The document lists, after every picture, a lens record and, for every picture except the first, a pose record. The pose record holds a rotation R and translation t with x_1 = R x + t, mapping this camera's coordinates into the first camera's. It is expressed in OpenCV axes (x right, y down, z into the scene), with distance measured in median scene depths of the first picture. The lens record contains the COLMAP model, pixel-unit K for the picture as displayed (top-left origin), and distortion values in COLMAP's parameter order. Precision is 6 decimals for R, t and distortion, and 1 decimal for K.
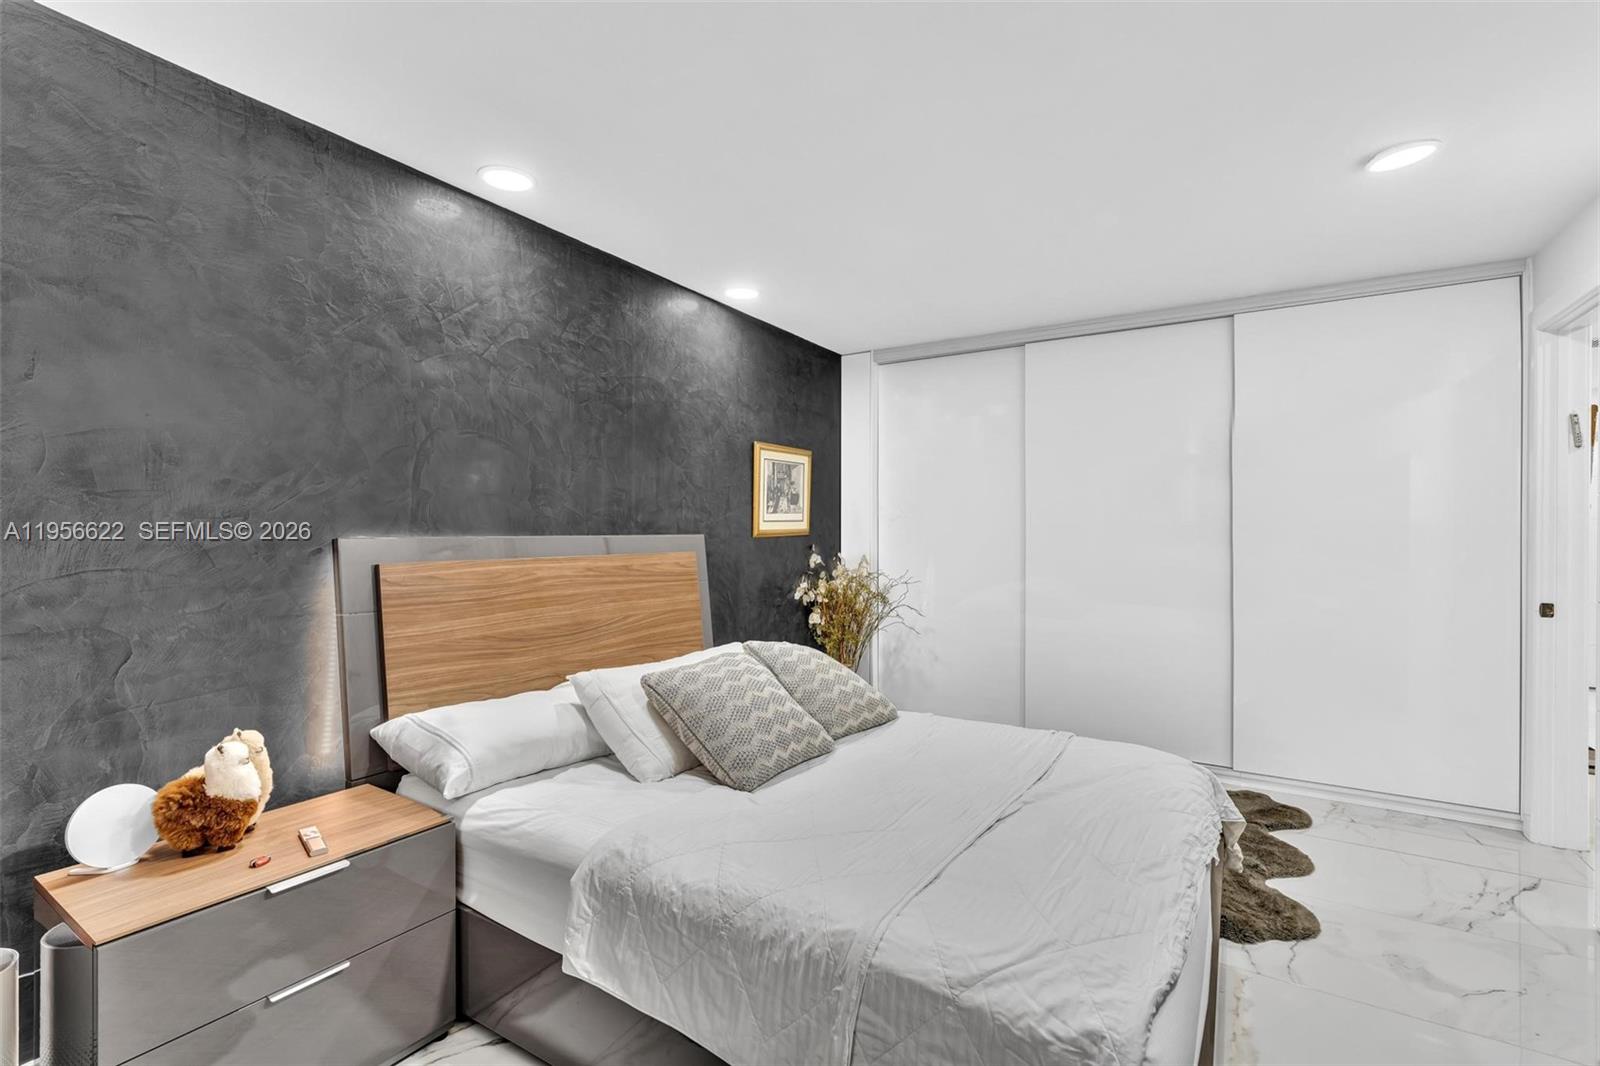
lens RADIAL K [[717.5, 0, 793.2], [0, 717.5, 525.5], [0, 0, 1]] dist [-0.002124, -0.000093]
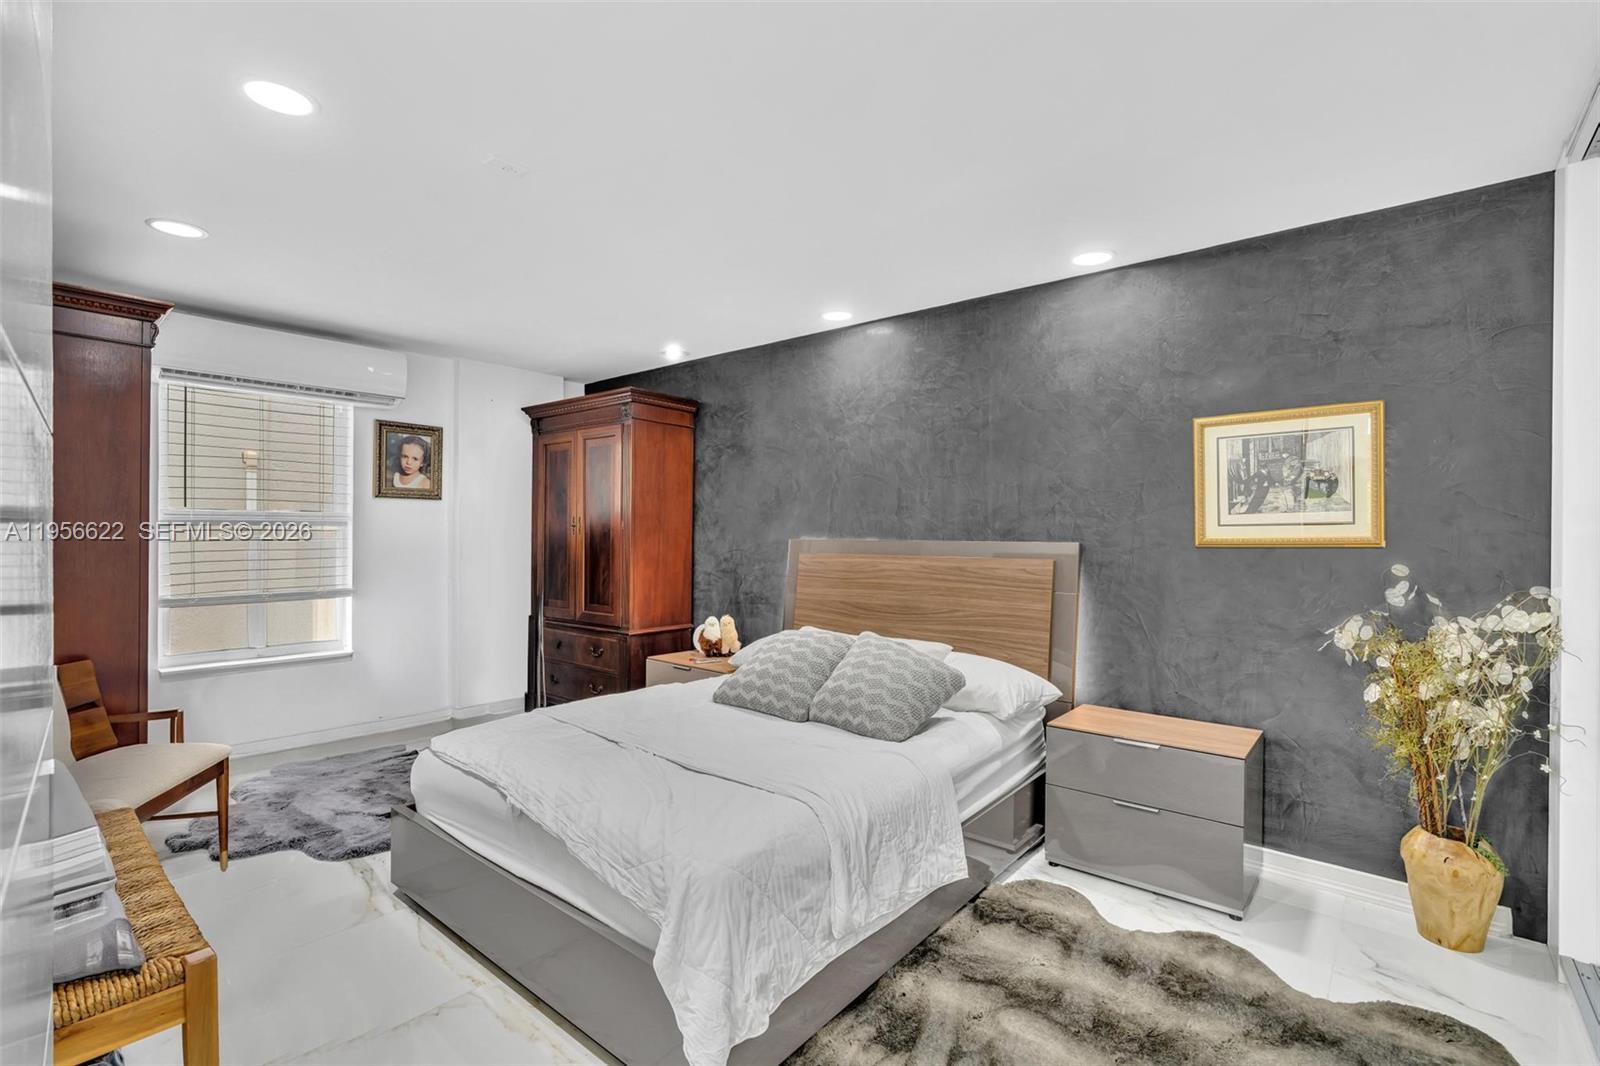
lens RADIAL K [[717.5, 0, 799.1], [0, 717.5, 533.4], [0, 0, 1]] dist [-0.002124, -0.000093]
pose [[-0.123468, -0.011098, -0.992287, 0.909322], [-0.004881, 0.999932, -0.010576, 0.014885], [0.992337, 0.003538, -0.123514, 0.851680]]
